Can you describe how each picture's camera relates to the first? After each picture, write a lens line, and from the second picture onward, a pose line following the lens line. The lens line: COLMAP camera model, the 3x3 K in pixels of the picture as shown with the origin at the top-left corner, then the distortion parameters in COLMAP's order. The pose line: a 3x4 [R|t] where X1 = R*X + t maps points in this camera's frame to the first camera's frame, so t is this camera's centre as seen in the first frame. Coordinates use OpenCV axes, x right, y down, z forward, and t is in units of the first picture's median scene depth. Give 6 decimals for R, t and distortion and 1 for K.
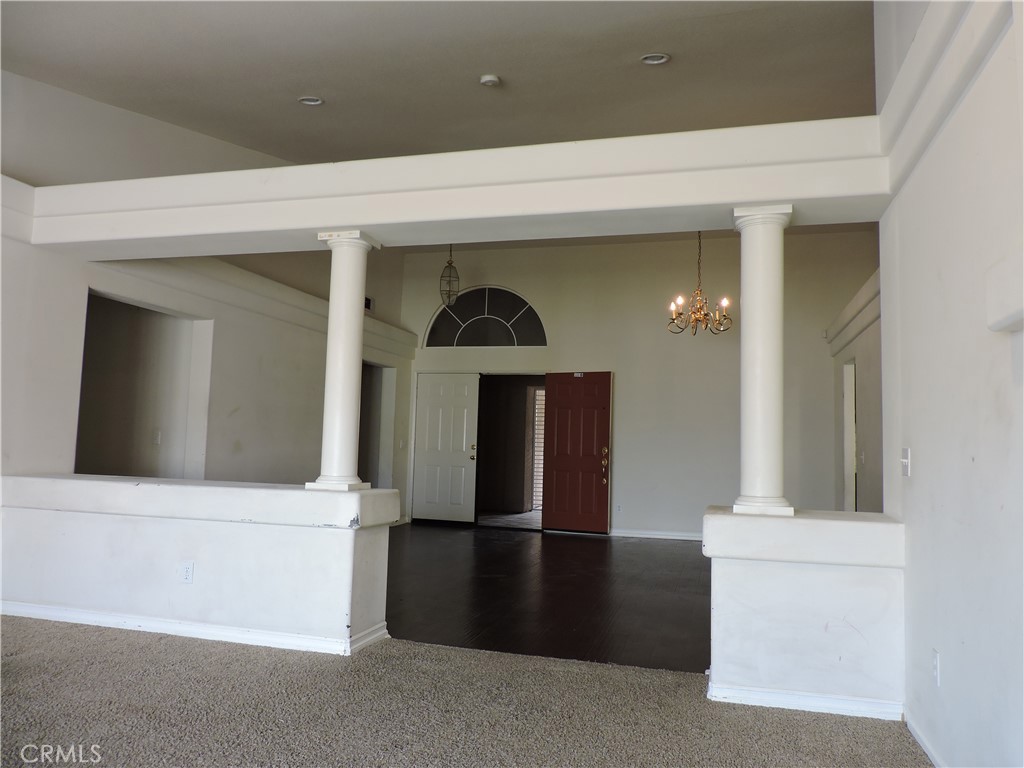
lens RADIAL K [[731.8, 0, 515.3], [0, 731.8, 385.0], [0, 0, 1]] dist [-0.011692, -0.003344]
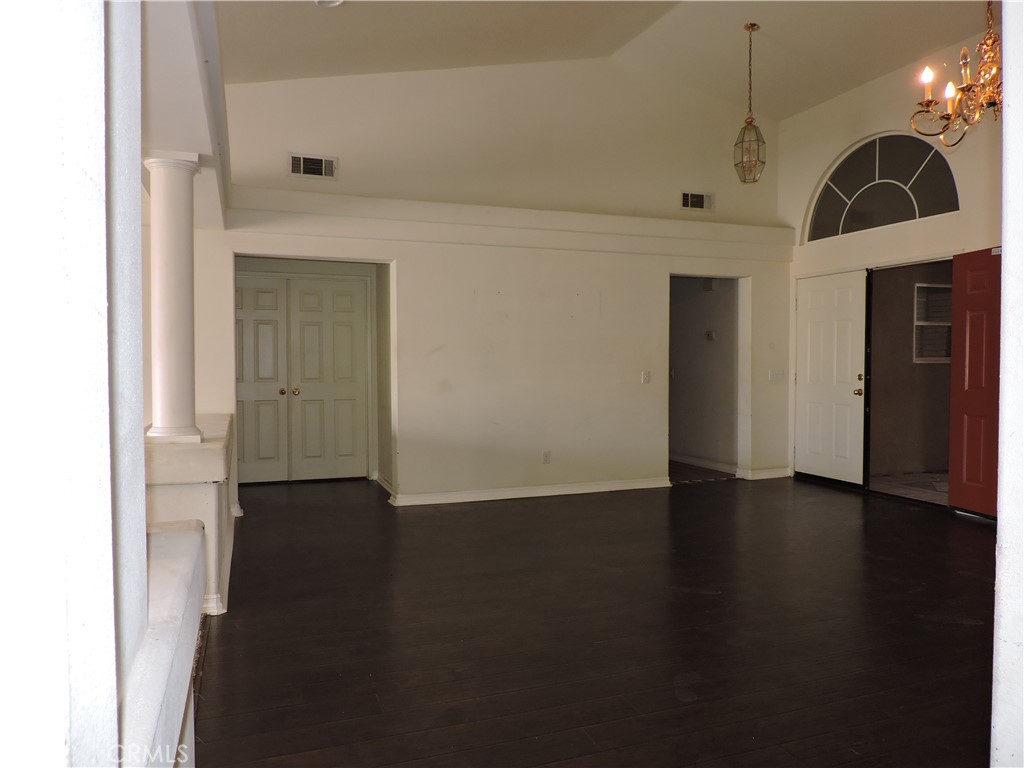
lens RADIAL K [[731.8, 0, 515.3], [0, 731.8, 385.0], [0, 0, 1]] dist [-0.011692, -0.003344]
pose [[0.591199, -0.004471, -0.806513, 0.302240], [0.087848, 0.994392, 0.058883, 0.022176], [0.801727, -0.105662, 0.588276, 0.327588]]
